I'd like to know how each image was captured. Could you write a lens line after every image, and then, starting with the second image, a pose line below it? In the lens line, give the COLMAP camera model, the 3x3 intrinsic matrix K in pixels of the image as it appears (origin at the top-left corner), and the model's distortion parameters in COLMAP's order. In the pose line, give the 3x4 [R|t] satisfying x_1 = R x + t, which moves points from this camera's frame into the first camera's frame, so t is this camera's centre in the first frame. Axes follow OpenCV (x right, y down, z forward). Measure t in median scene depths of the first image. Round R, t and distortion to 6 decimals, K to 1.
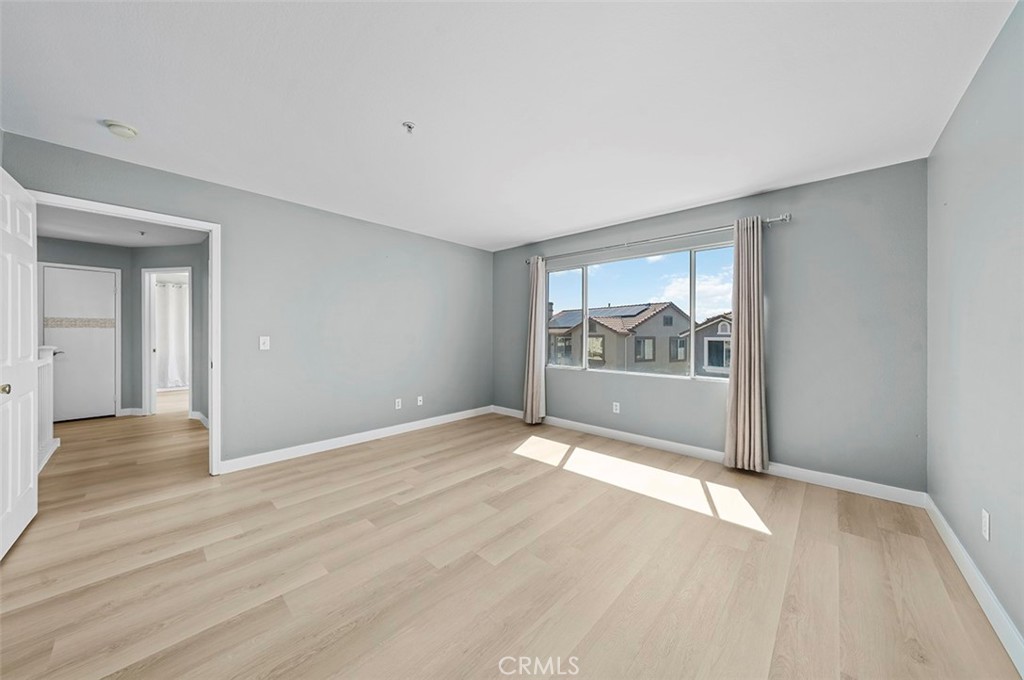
lens RADIAL K [[345.7, 0, 513.1], [0, 345.7, 335.8], [0, 0, 1]] dist [0.000667, -0.000036]
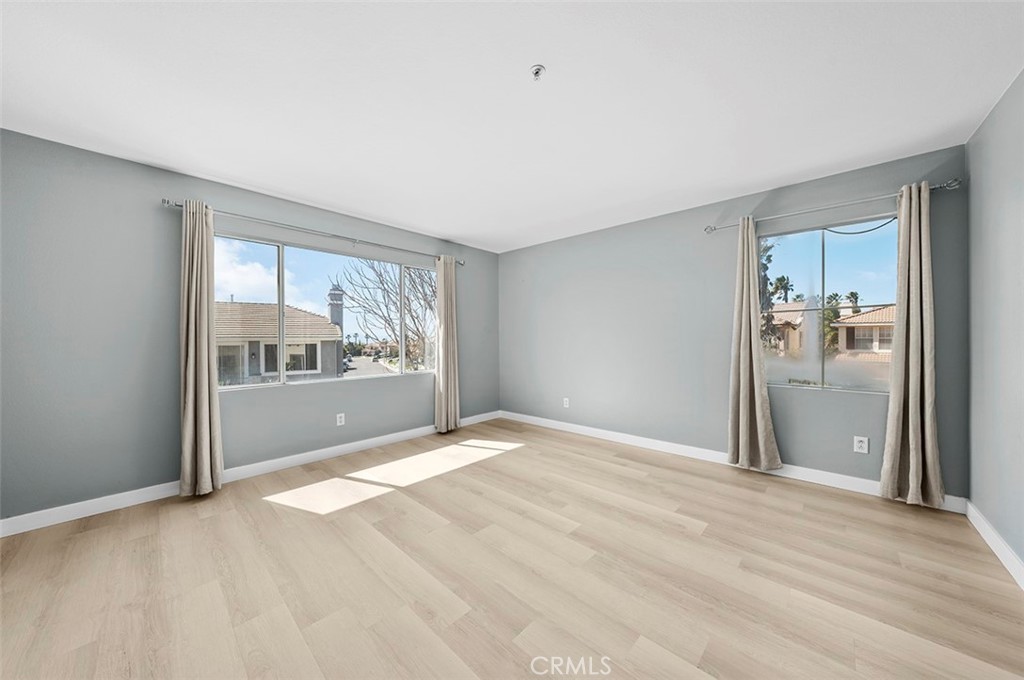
lens RADIAL K [[345.7, 0, 508.3], [0, 345.7, 333.4], [0, 0, 1]] dist [0.000667, -0.000036]
pose [[0.010220, 0.008770, 0.999909, -0.802607], [0.010106, 0.999910, -0.008873, 0.000380], [-0.999897, 0.010195, 0.010130, 0.775645]]
